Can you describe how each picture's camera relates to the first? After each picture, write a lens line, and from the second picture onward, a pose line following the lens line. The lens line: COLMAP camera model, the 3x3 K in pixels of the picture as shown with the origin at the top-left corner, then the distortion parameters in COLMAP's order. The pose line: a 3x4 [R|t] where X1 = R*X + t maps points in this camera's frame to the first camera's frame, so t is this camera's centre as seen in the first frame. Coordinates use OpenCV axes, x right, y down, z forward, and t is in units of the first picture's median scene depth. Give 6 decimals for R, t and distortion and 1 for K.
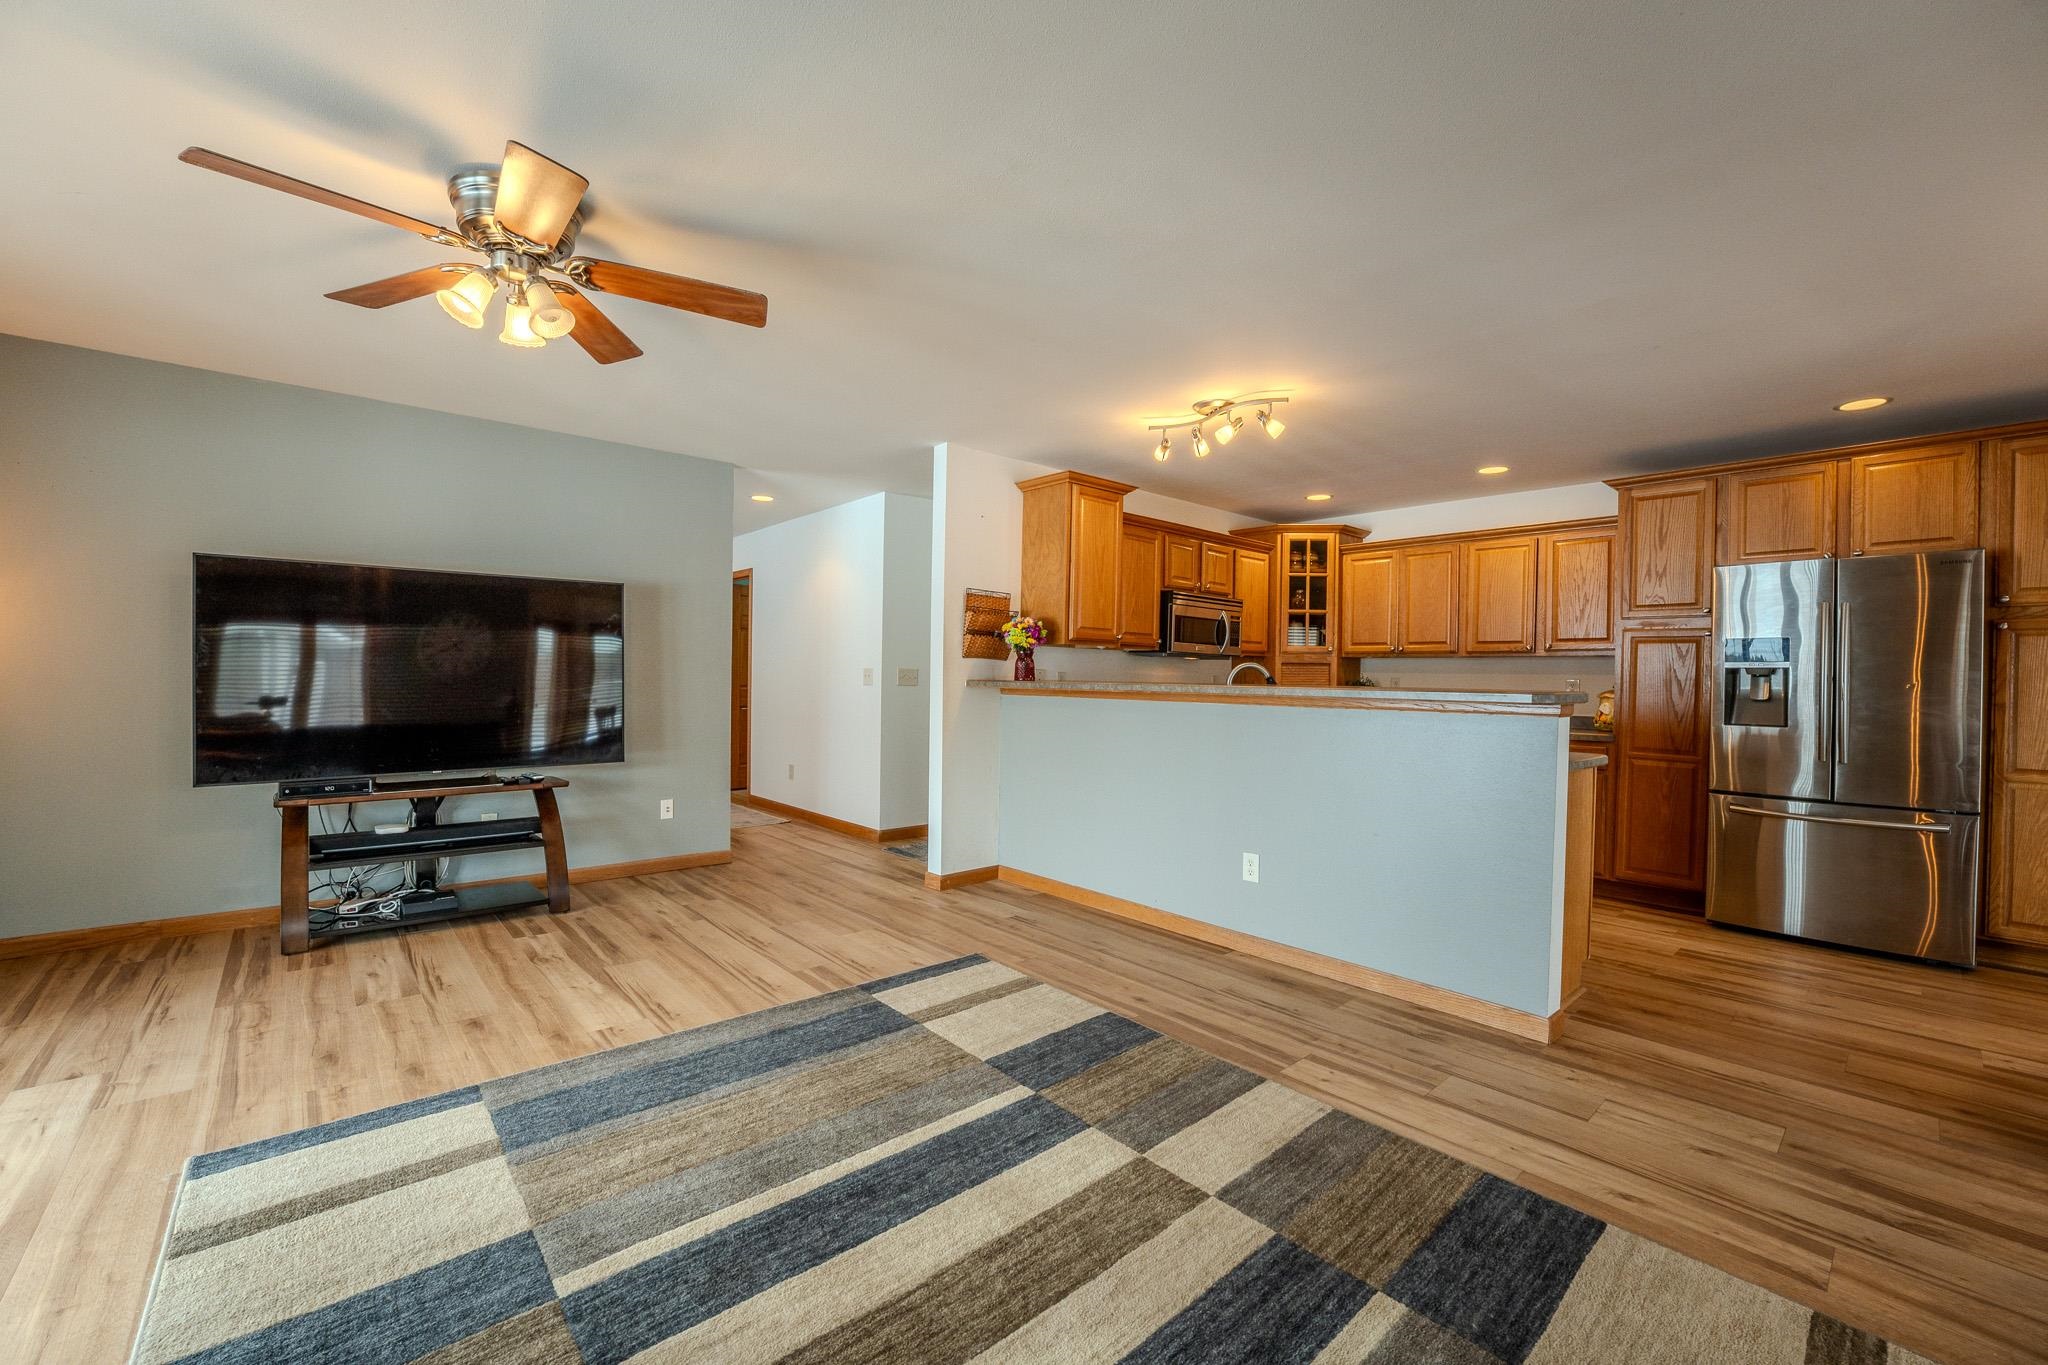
lens RADIAL K [[830.4, 0, 1019.9], [0, 830.4, 679.4], [0, 0, 1]] dist [-0.031430, 0.005010]
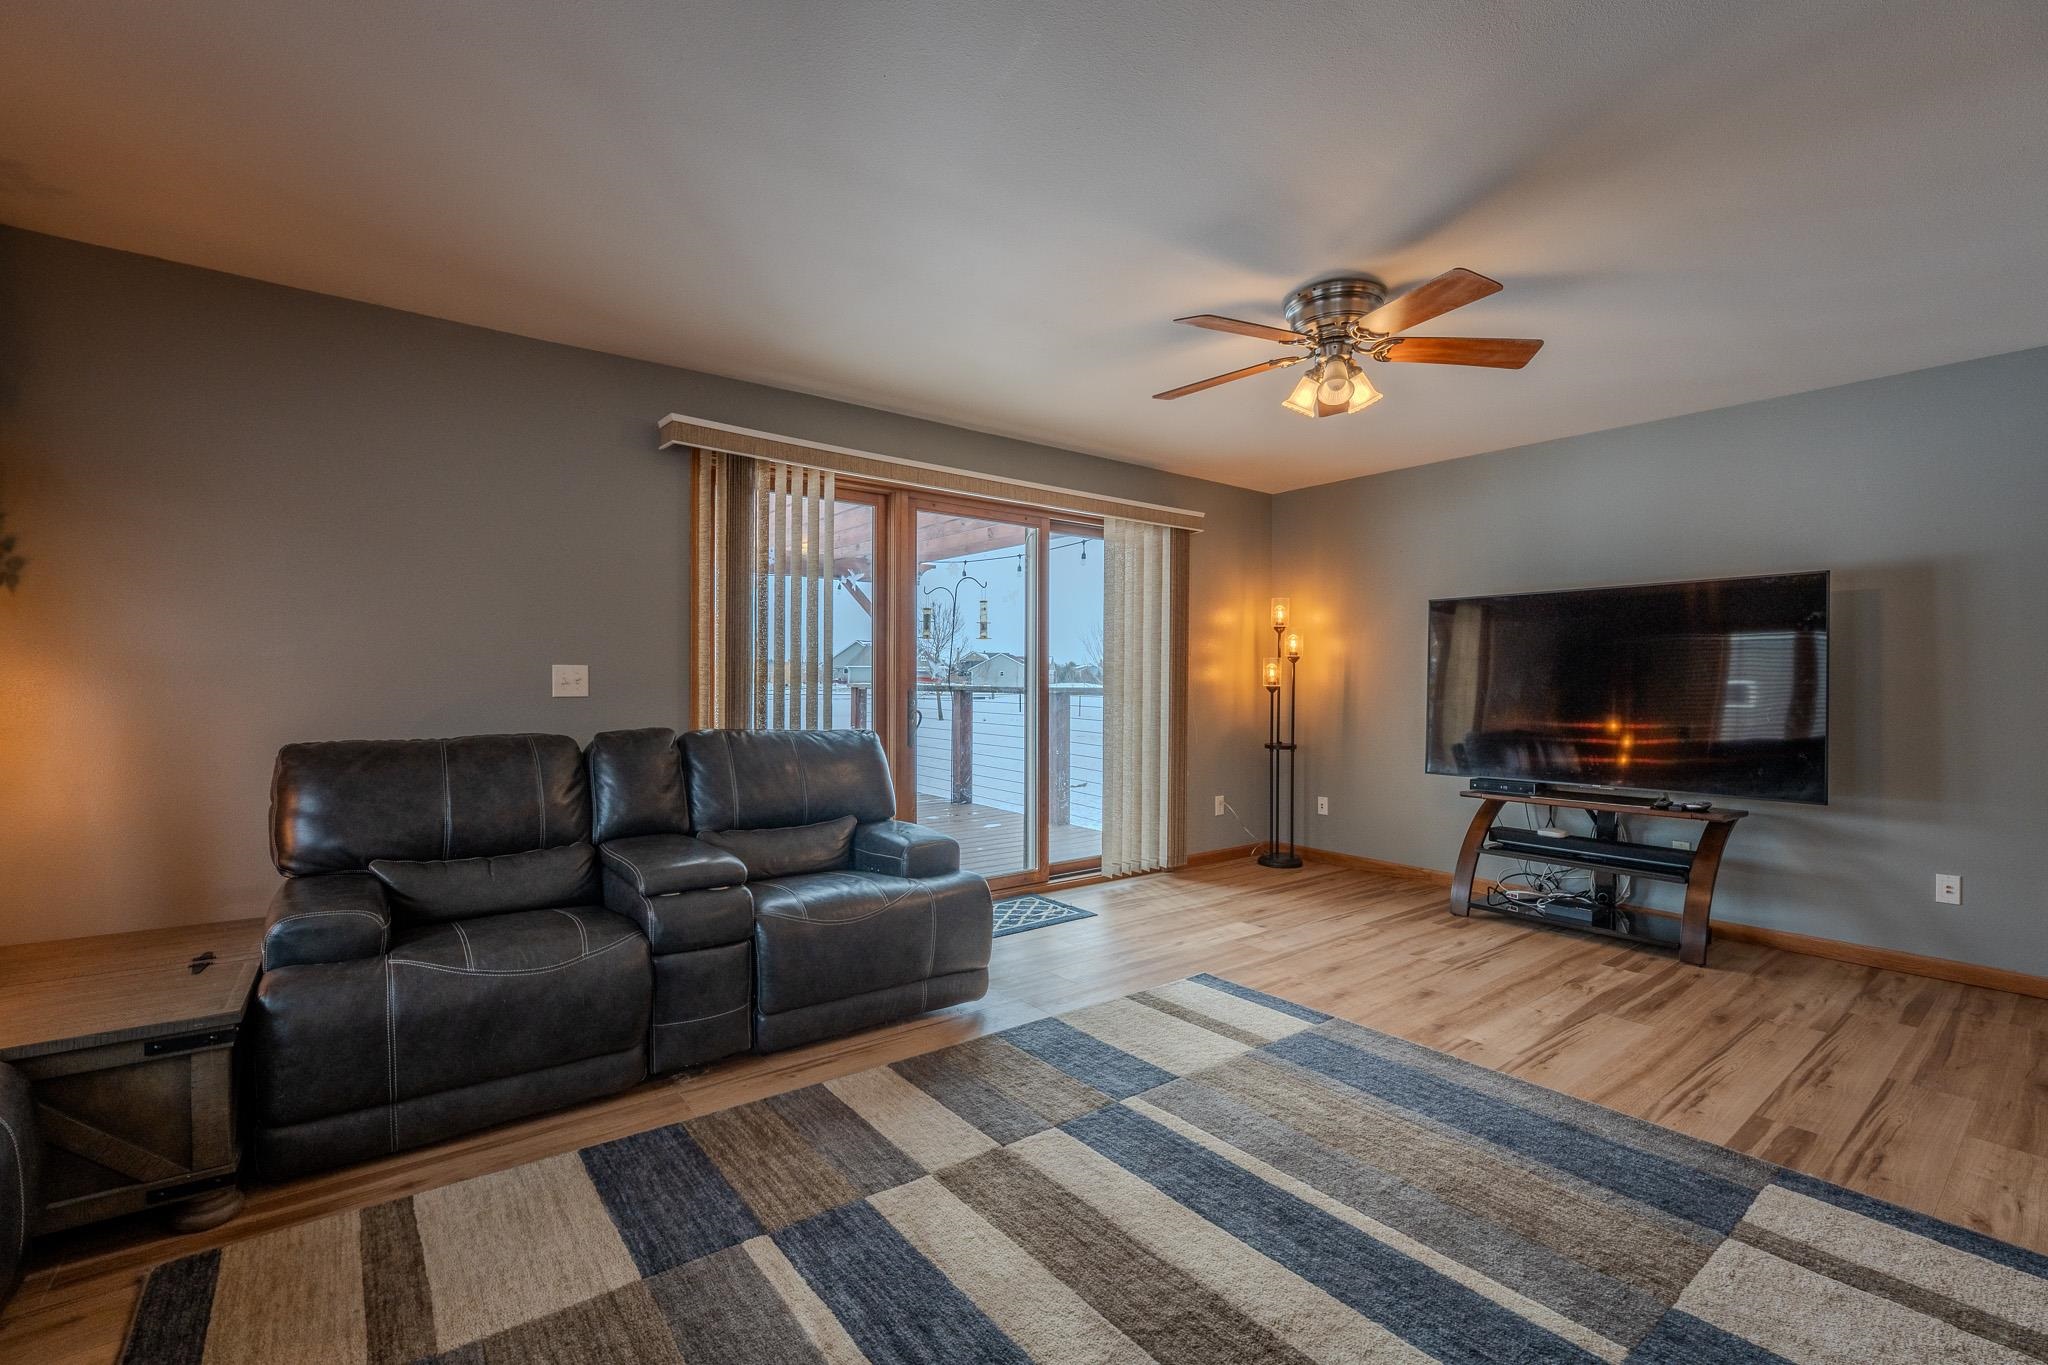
lens RADIAL K [[880.1, 0, 1032.6], [0, 880.1, 690.4], [0, 0, 1]] dist [-0.018335, 0.000727]
pose [[-0.057494, -0.005762, -0.998329, 0.467784], [-0.013494, 0.999896, -0.004994, 0.010811], [0.998255, 0.013184, -0.057566, 0.416494]]
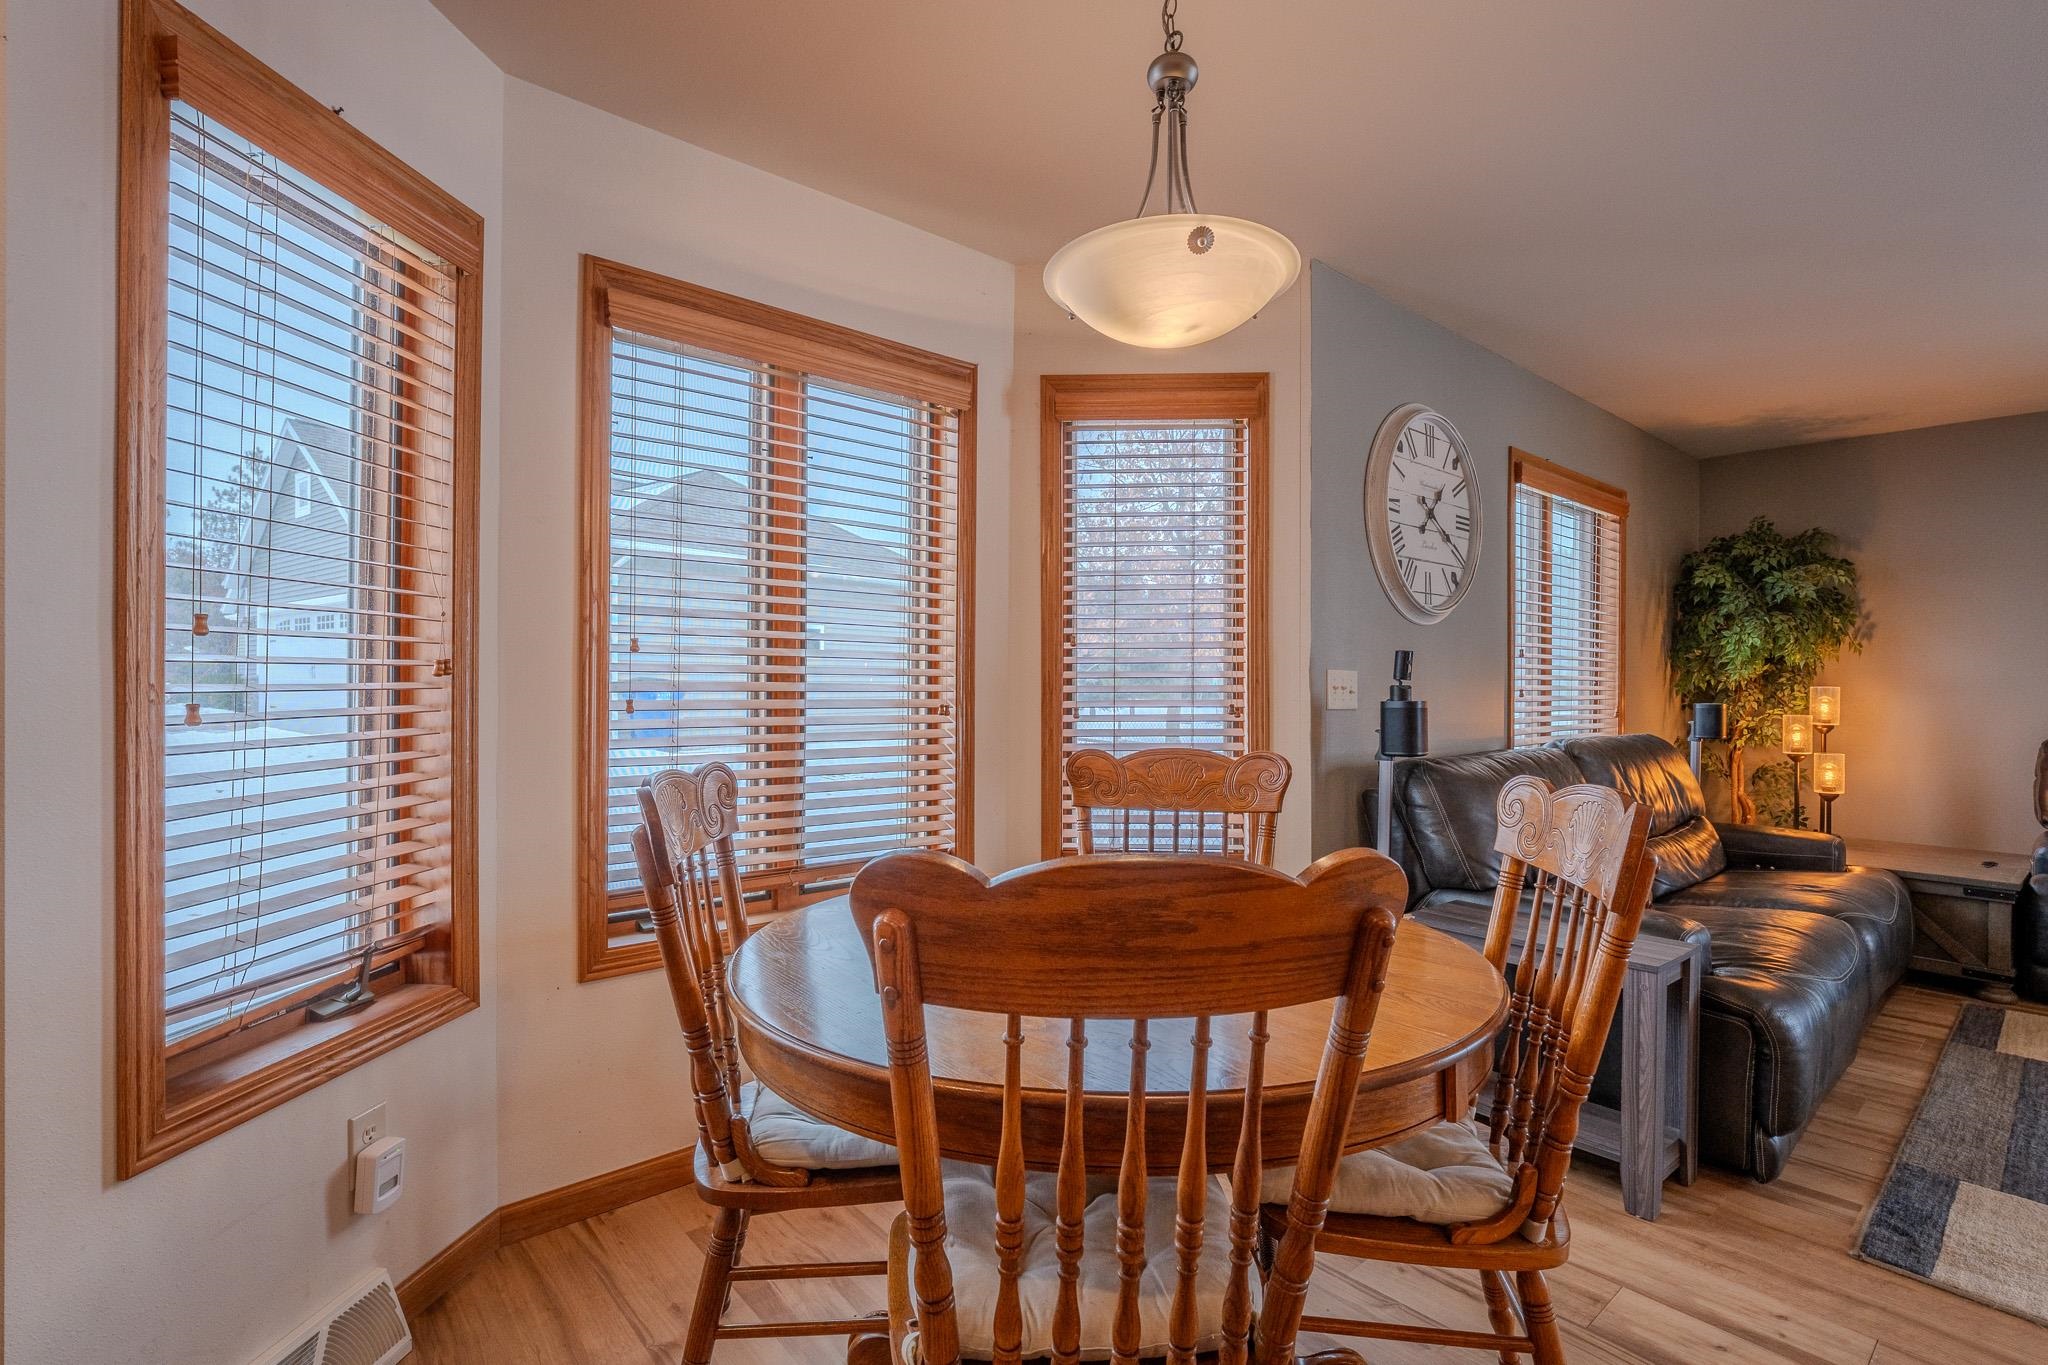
lens RADIAL K [[951.1, 0, 1022.4], [0, 951.1, 684.4], [0, 0, 1]] dist [-0.011738, 0.000121]
pose [[-0.999665, -0.023450, 0.010972, 1.035860], [-0.023364, 0.999696, 0.007837, 0.015339], [-0.011152, 0.007578, -0.999909, 0.925985]]
